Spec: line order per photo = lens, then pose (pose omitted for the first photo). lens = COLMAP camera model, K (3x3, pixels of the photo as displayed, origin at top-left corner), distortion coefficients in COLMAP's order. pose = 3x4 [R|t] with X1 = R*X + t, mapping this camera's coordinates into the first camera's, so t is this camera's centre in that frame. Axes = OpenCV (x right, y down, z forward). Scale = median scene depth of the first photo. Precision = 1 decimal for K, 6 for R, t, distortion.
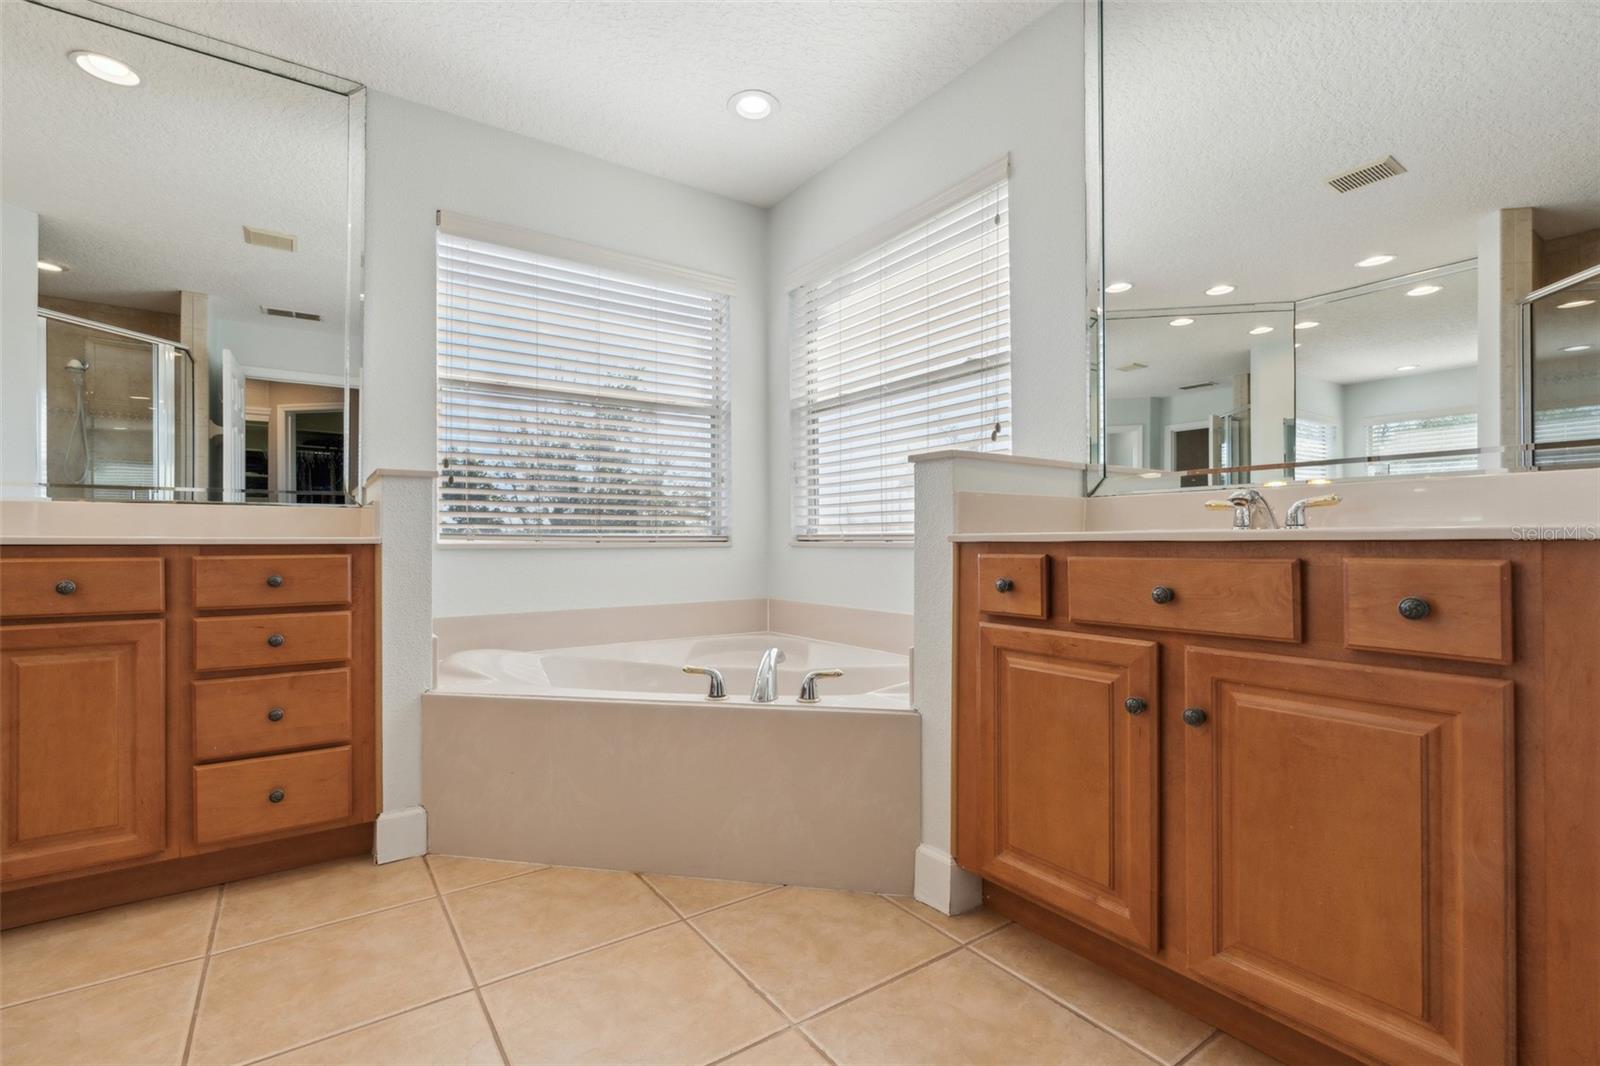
lens RADIAL K [[719.3, 0, 793.2], [0, 719.3, 527.3], [0, 0, 1]] dist [-0.009405, 0.002974]
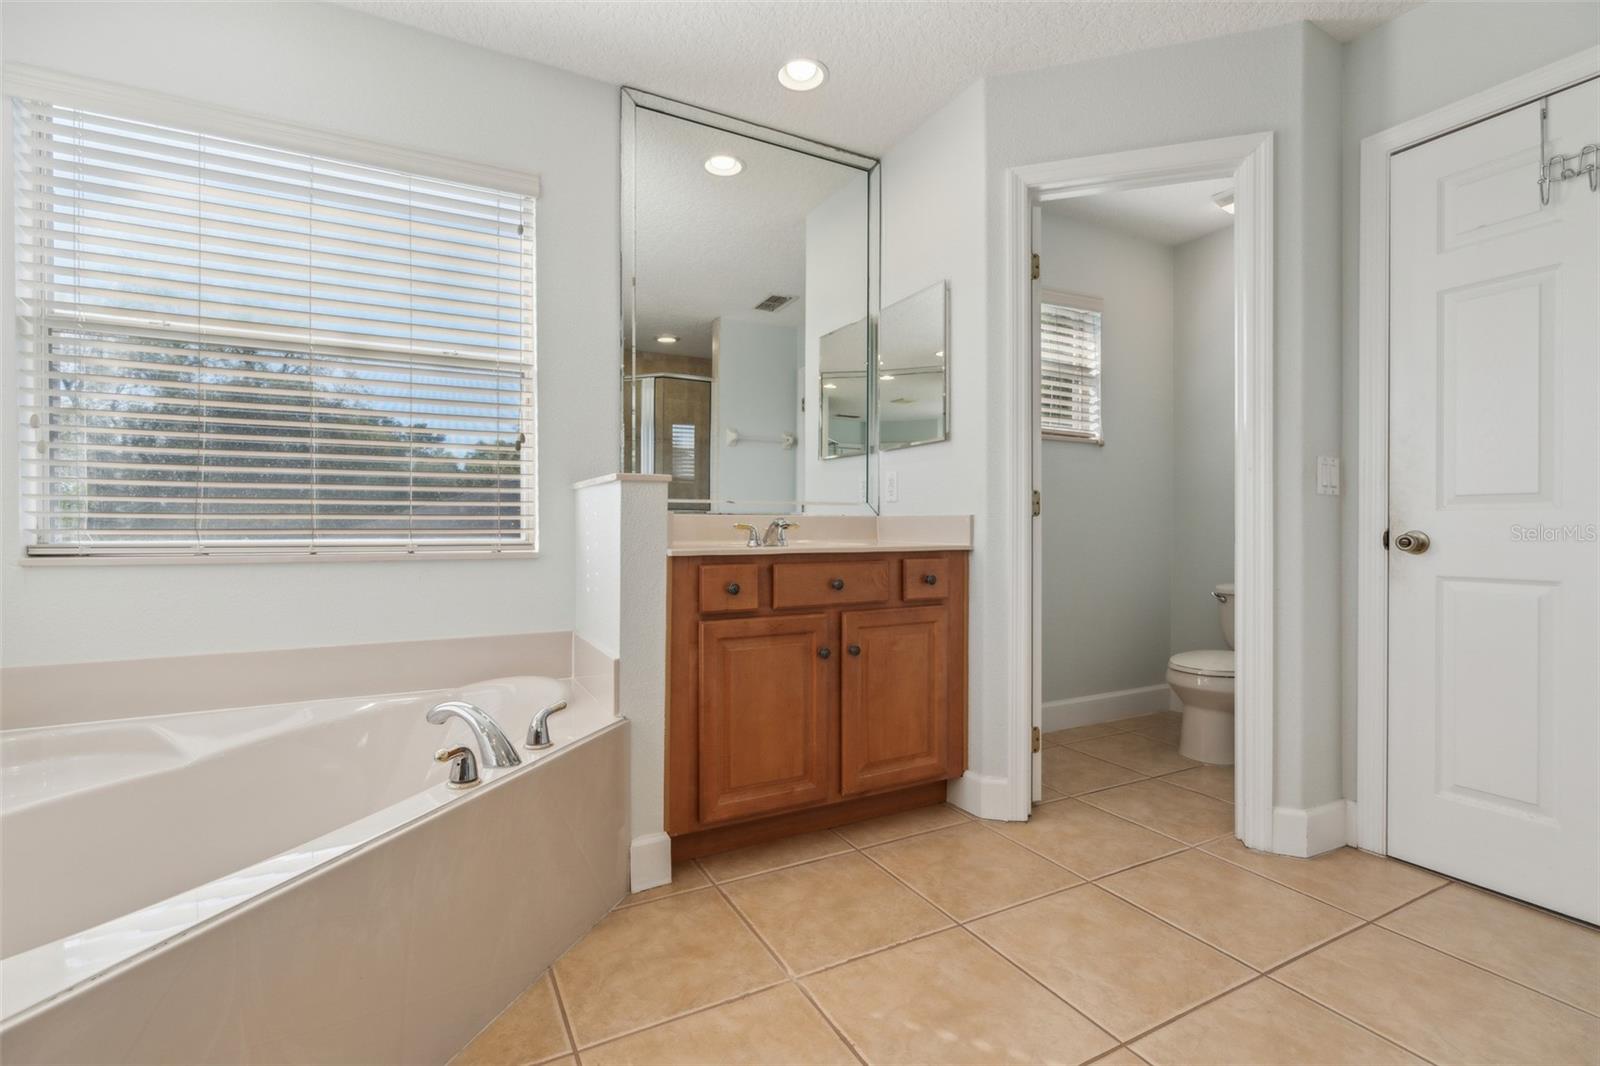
lens RADIAL K [[719.3, 0, 792.0], [0, 719.3, 540.2], [0, 0, 1]] dist [-0.009405, 0.002974]
pose [[0.116327, -0.014870, 0.993100, -0.963071], [-0.019131, 0.999669, 0.017209, -0.030810], [-0.993027, -0.021001, 0.116004, 0.744155]]
